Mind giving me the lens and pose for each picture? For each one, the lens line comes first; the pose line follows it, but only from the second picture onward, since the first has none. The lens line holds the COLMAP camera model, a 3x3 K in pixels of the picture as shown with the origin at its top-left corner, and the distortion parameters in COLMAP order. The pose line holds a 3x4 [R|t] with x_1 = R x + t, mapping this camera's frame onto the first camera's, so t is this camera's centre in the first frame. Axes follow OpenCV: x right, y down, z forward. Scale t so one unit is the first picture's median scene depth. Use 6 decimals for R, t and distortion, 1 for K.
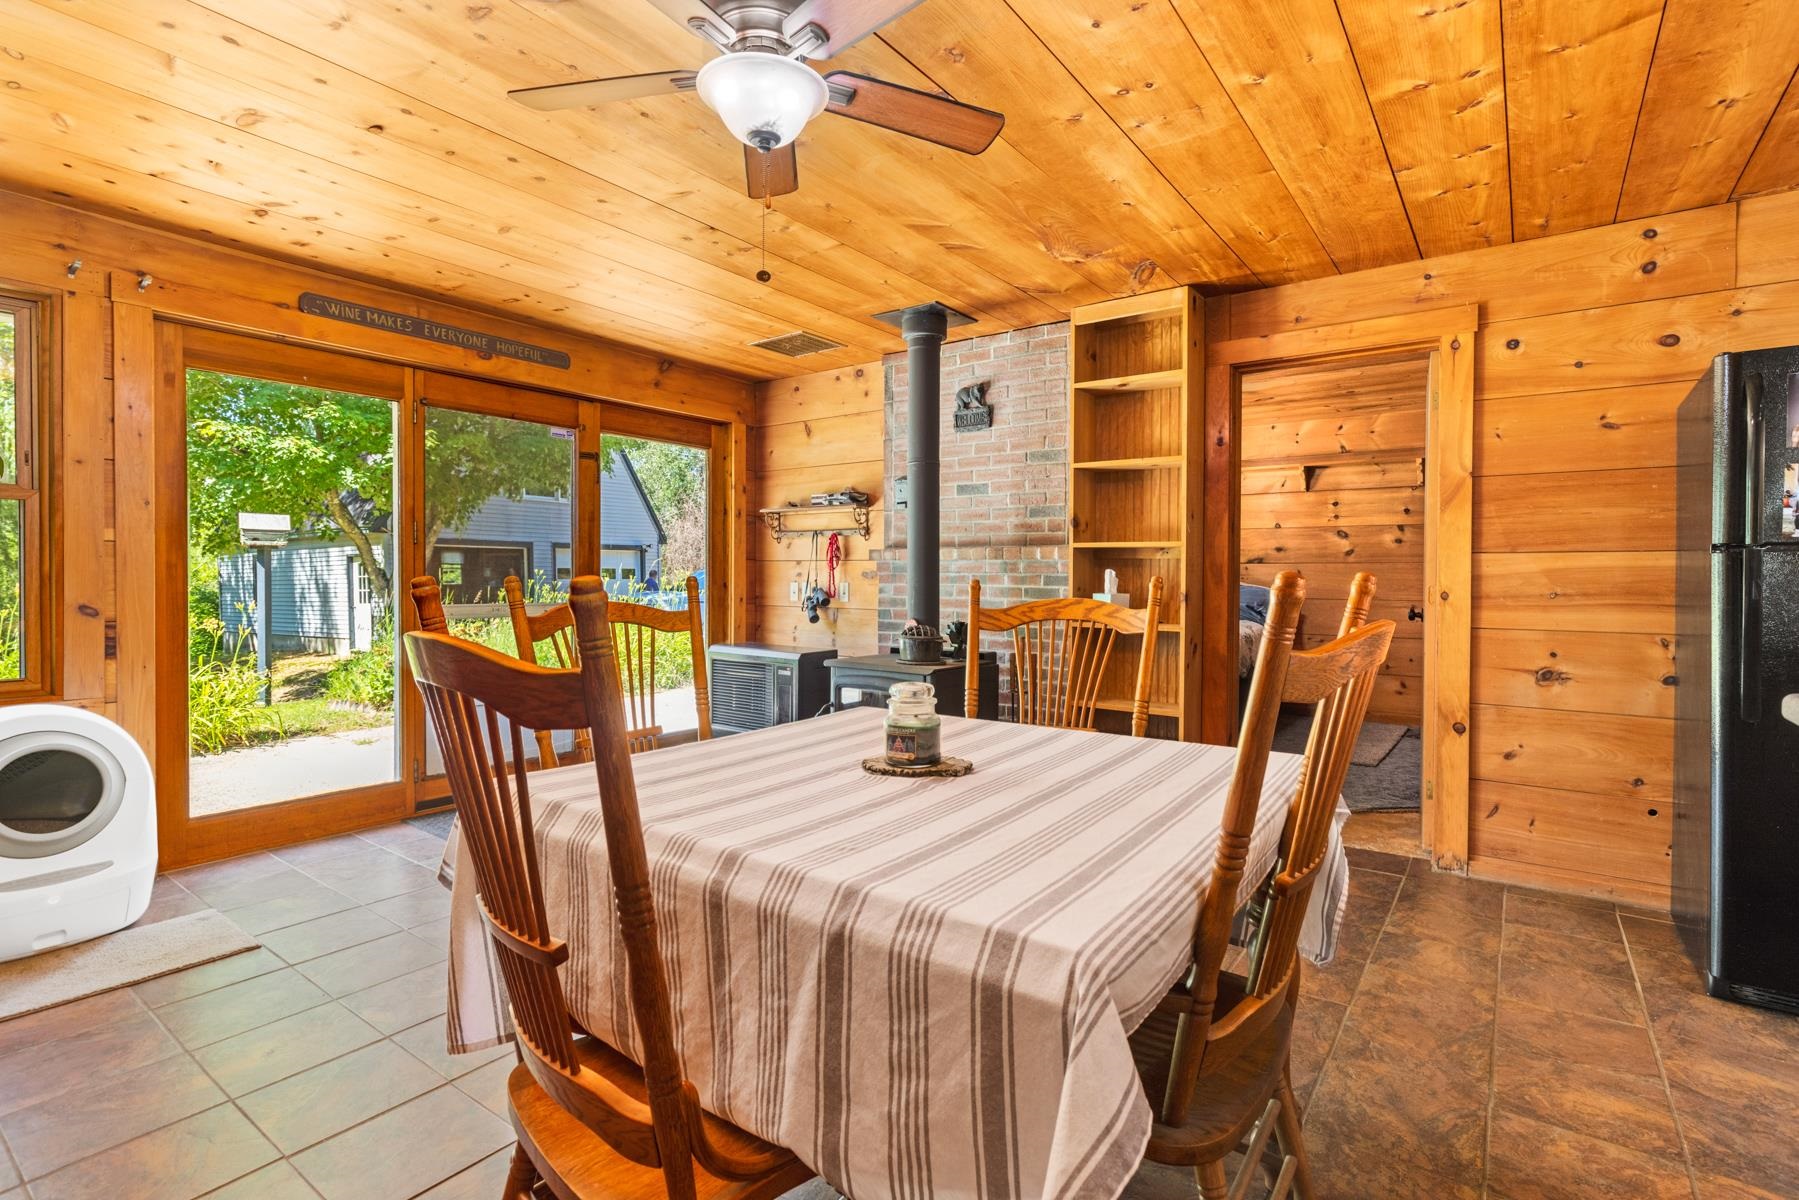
lens RADIAL K [[847.1, 0, 907.8], [0, 847.1, 591.1], [0, 0, 1]] dist [-0.003721, 0.000571]
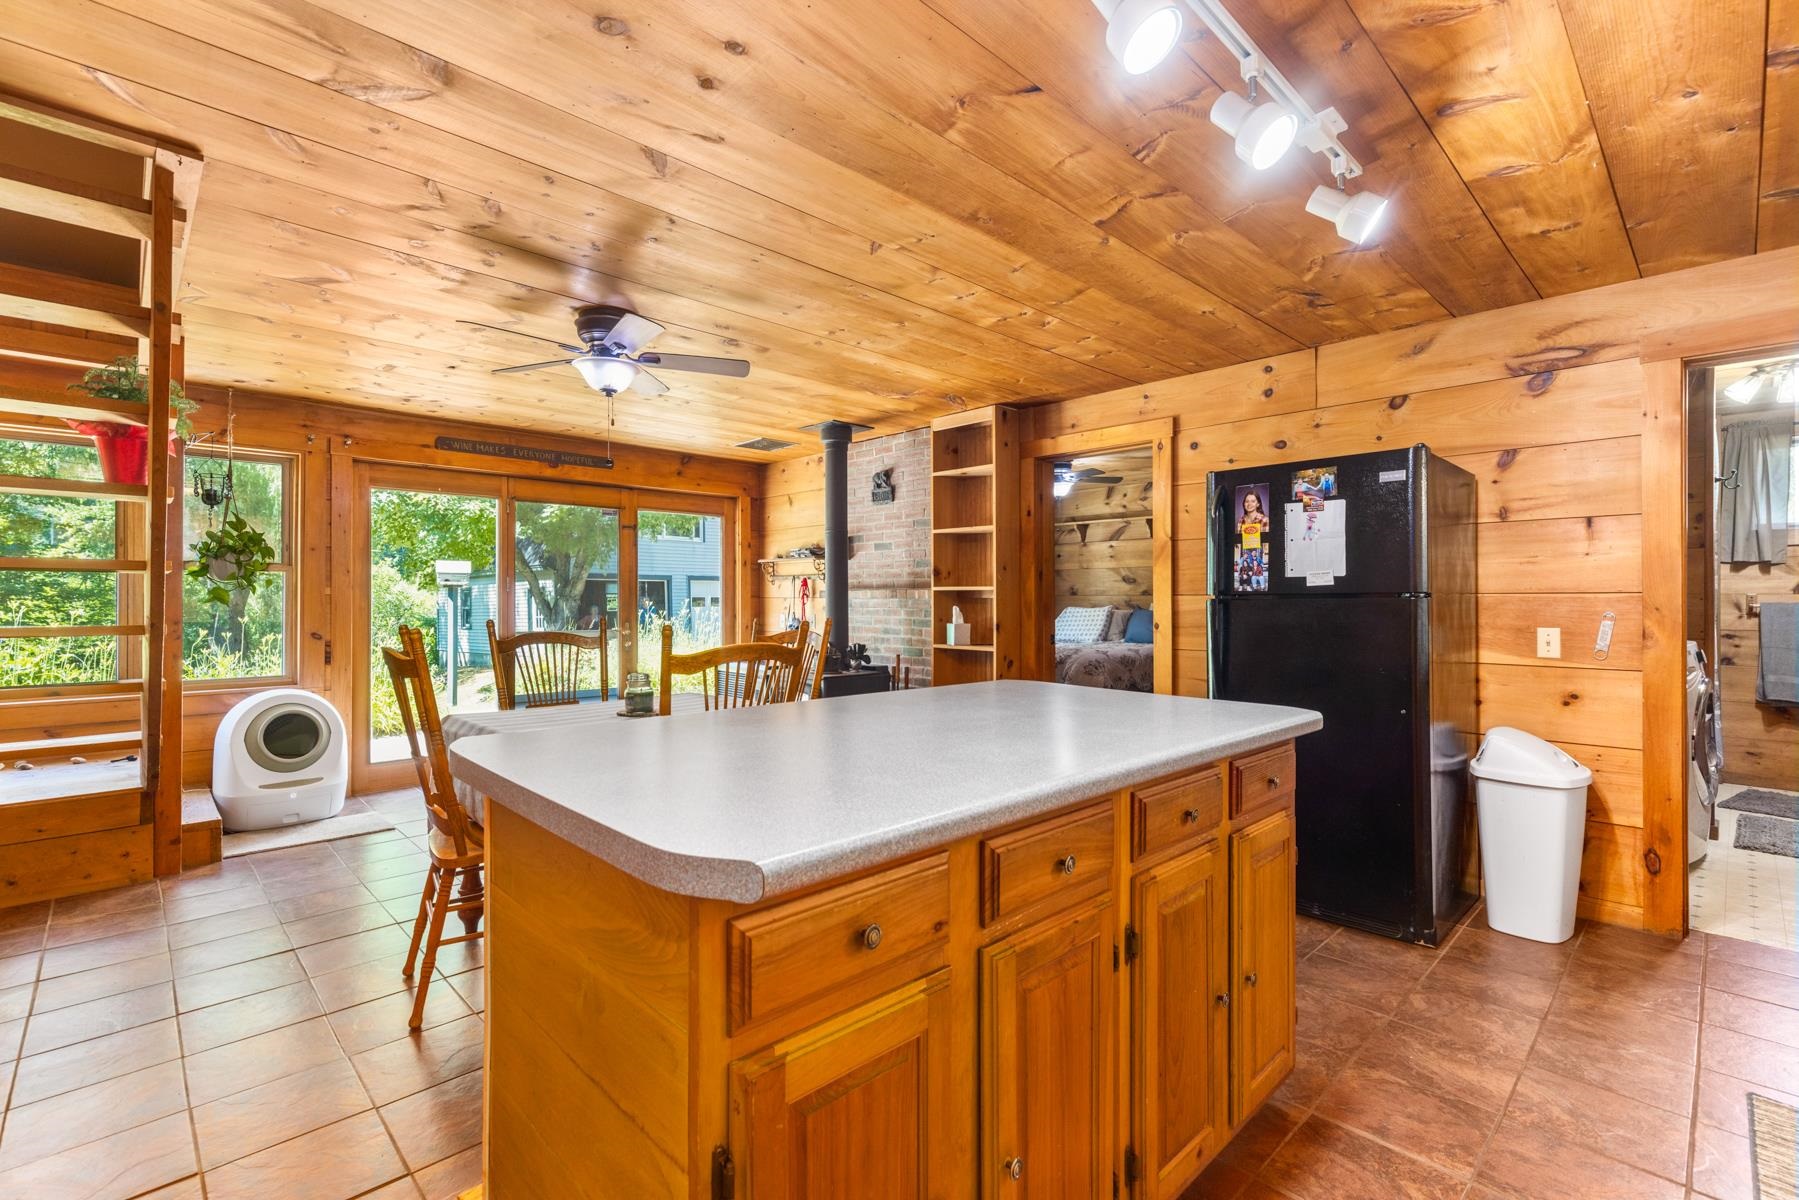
lens RADIAL K [[804.5, 0, 892.2], [0, 804.5, 596.7], [0, 0, 1]] dist [0.002095, -0.002695]
pose [[0.984178, -0.007837, -0.177007, 0.431783], [0.003970, 0.999746, -0.022189, -0.014200], [0.177136, 0.021135, 0.983959, -0.369544]]
